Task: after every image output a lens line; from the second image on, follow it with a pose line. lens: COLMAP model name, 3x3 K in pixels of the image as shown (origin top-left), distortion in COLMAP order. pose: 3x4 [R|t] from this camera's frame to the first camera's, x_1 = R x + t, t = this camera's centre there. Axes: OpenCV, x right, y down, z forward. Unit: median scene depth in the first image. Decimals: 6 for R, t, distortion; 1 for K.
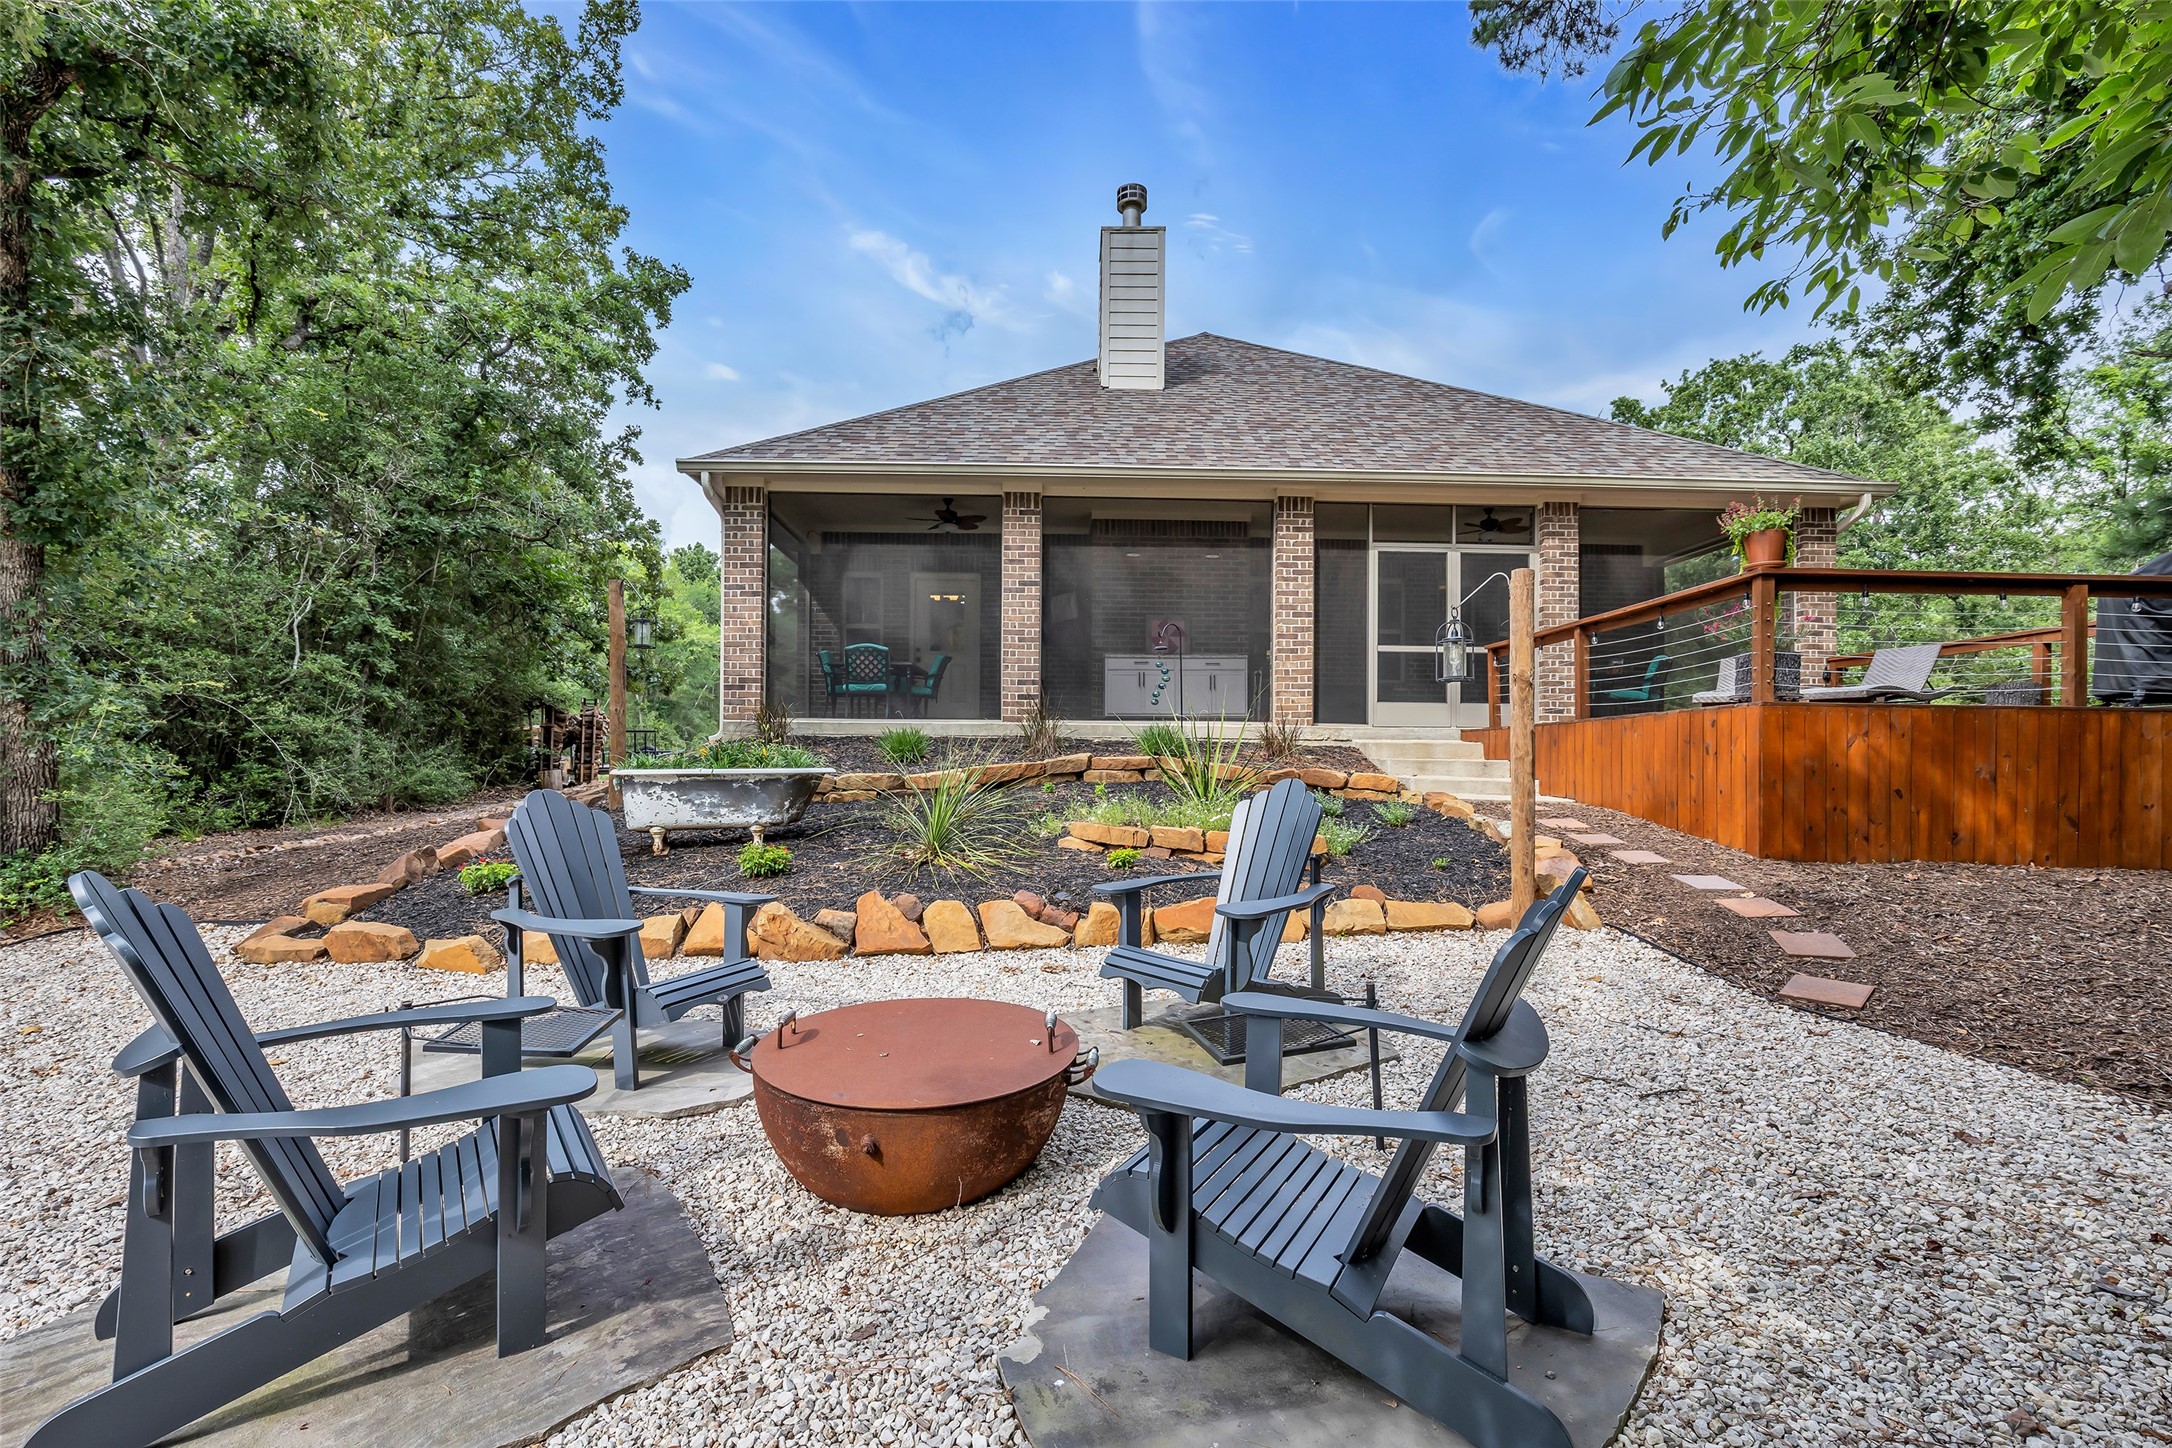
lens RADIAL K [[1011.0, 0, 1086.4], [0, 1011.0, 734.8], [0, 0, 1]] dist [-0.015695, 0.001183]
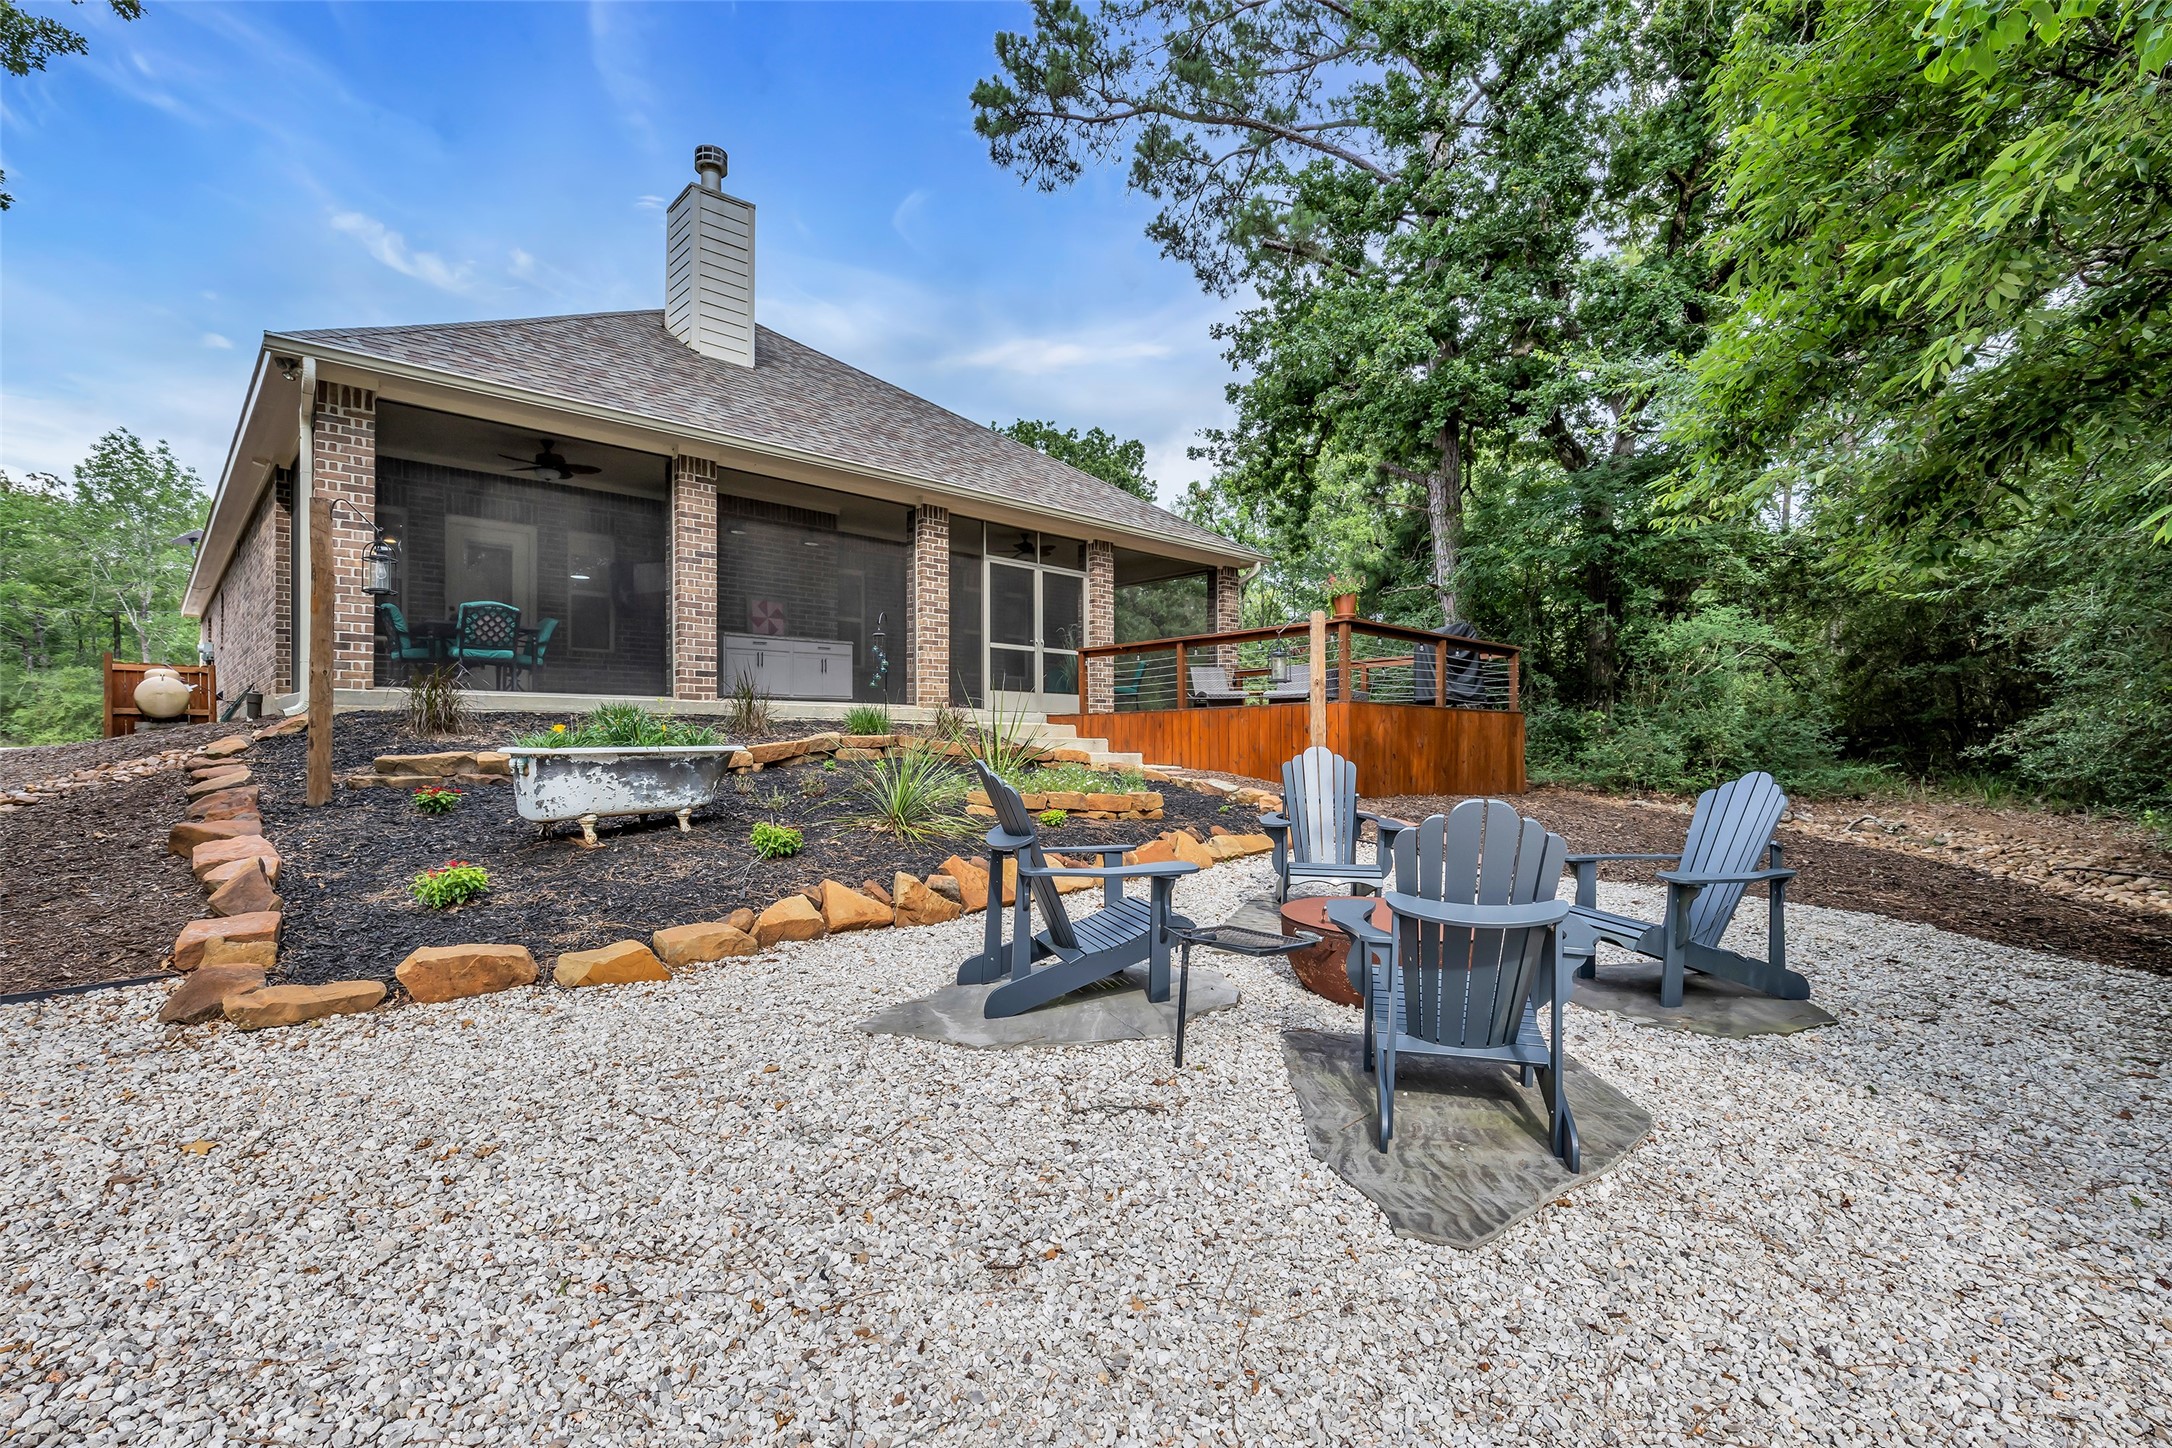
lens RADIAL K [[1011.0, 0, 1087.4], [0, 1011.0, 727.0], [0, 0, 1]] dist [-0.015695, 0.001183]
pose [[0.733656, 0.005628, 0.679497, -0.434434], [-0.011194, 0.999930, 0.003804, 0.005267], [-0.679428, -0.010397, 0.733668, 0.052240]]
